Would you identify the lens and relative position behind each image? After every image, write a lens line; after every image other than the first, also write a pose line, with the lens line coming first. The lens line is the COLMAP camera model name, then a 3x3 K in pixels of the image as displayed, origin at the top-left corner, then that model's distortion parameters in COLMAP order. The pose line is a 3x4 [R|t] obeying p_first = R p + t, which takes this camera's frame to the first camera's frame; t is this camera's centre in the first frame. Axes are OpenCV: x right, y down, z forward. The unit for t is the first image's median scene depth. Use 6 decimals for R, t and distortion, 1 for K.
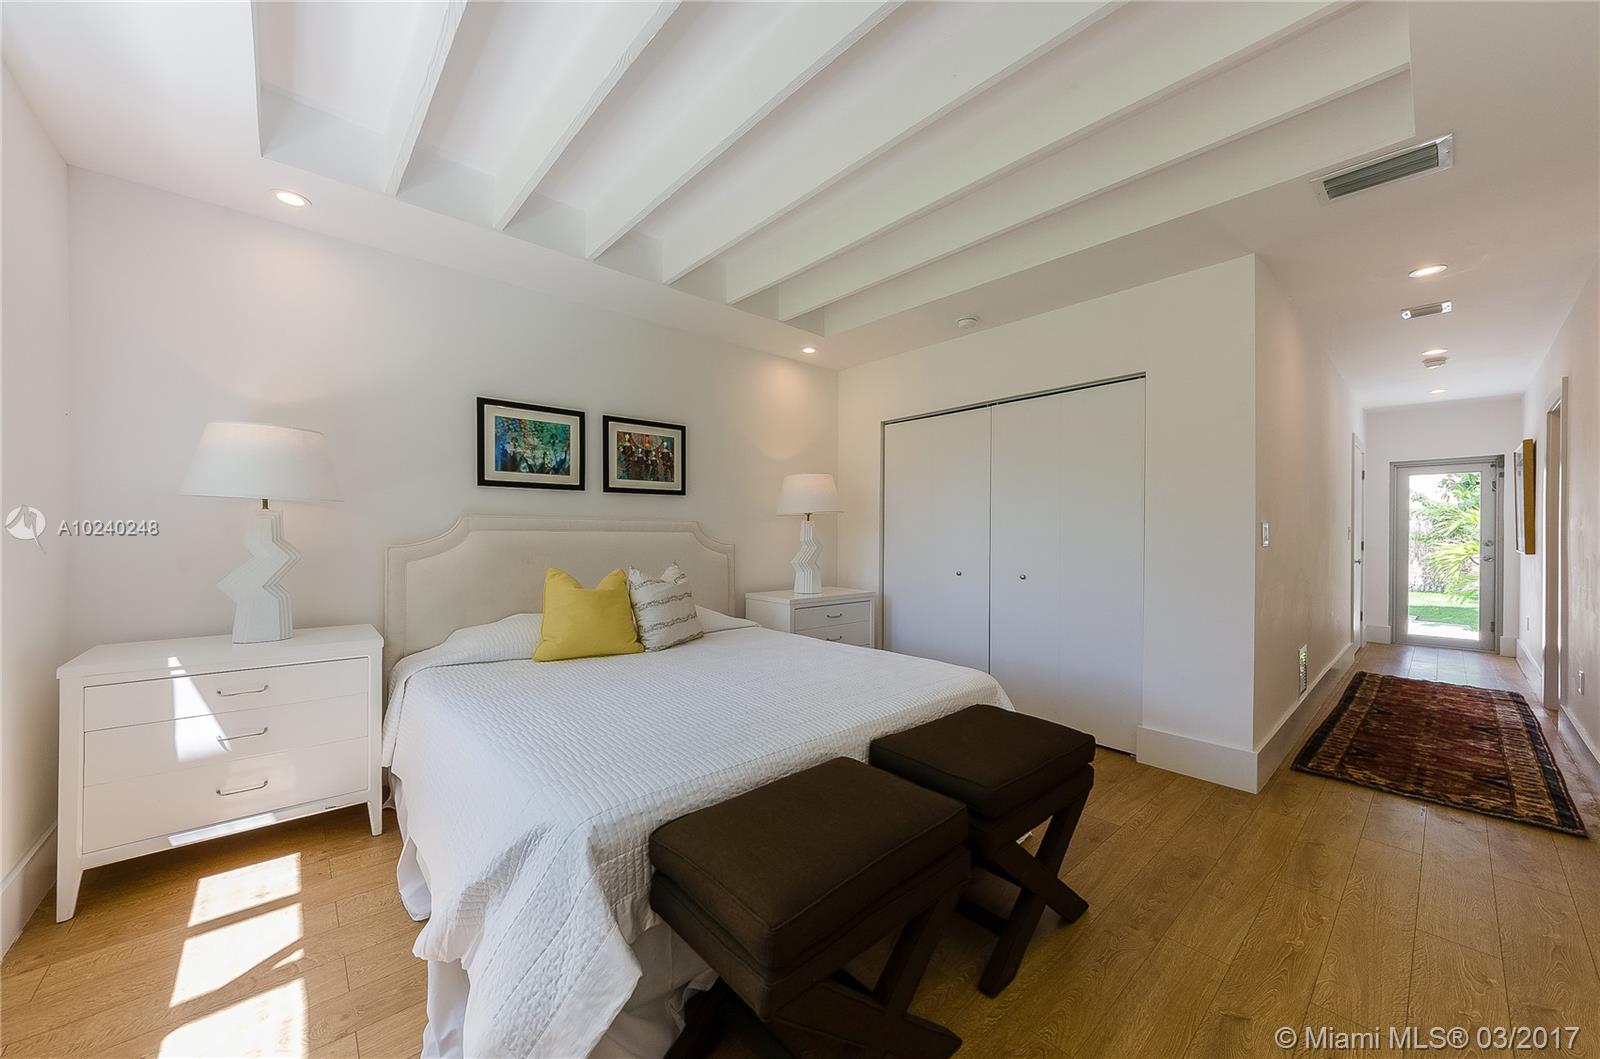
lens RADIAL K [[582.6, 0, 790.1], [0, 582.6, 537.7], [0, 0, 1]] dist [0.007877, 0.000450]
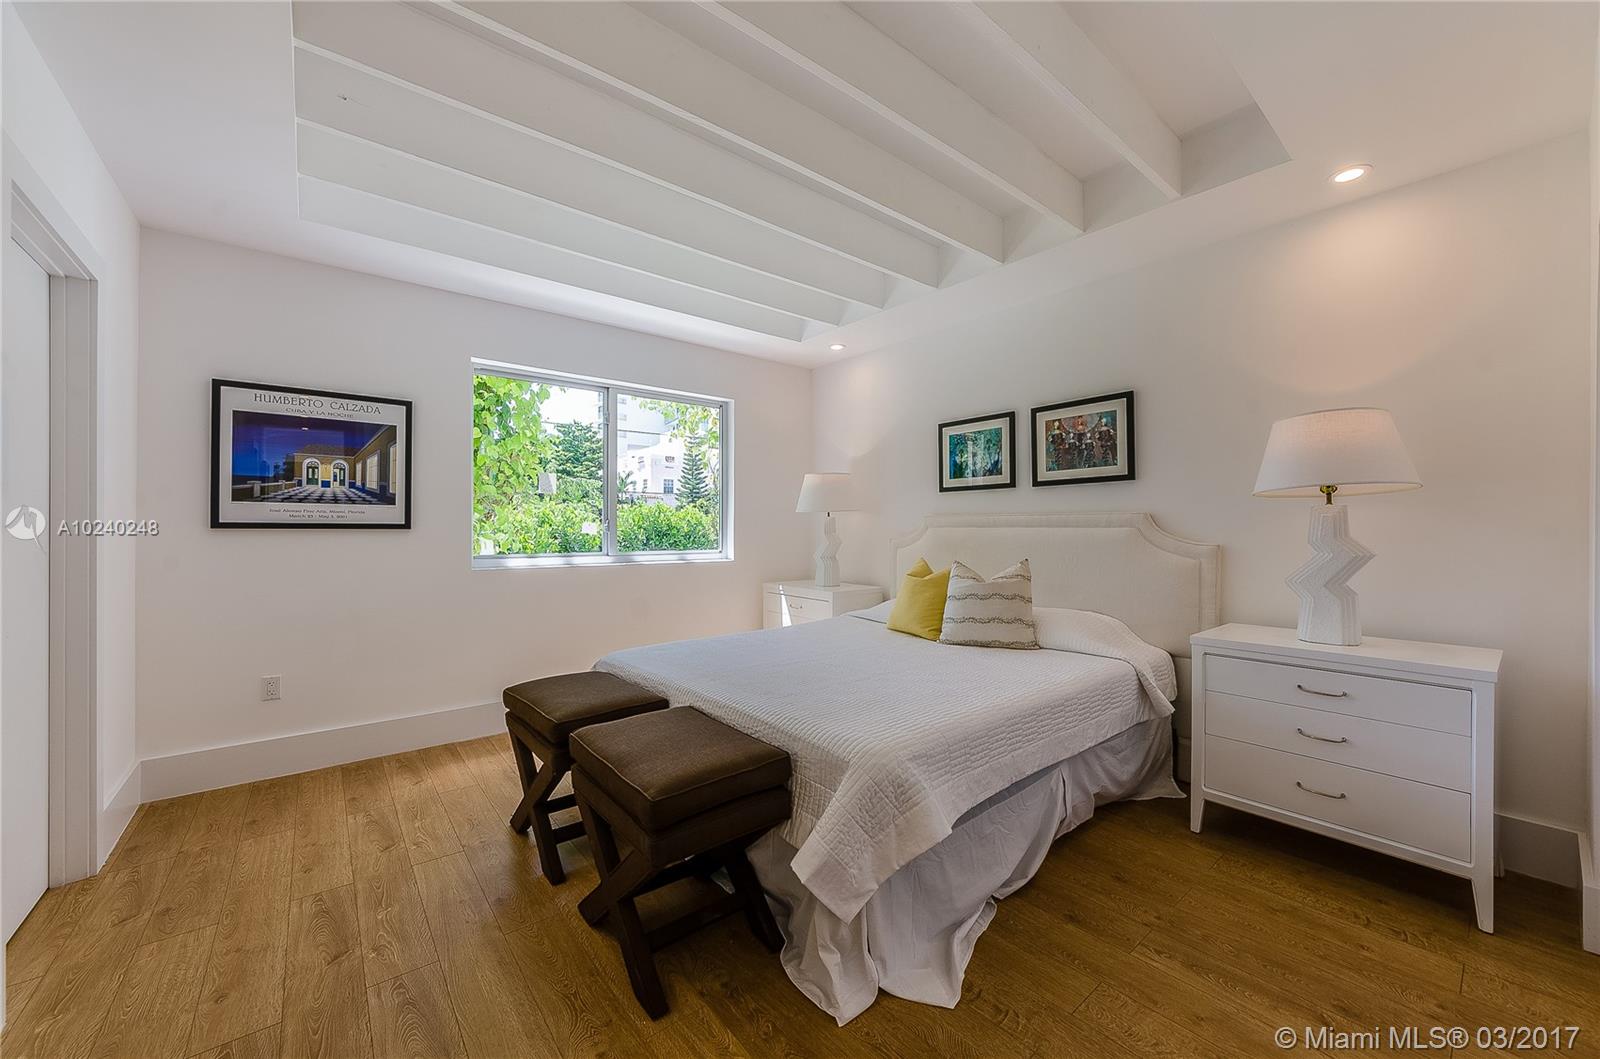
lens RADIAL K [[582.6, 0, 789.4], [0, 582.6, 521.9], [0, 0, 1]] dist [0.007877, 0.000450]
pose [[-0.021094, -0.024241, -0.999484, 0.672182], [-0.015037, 0.999601, -0.023927, 0.009592], [0.999664, 0.014524, -0.021450, 0.627672]]
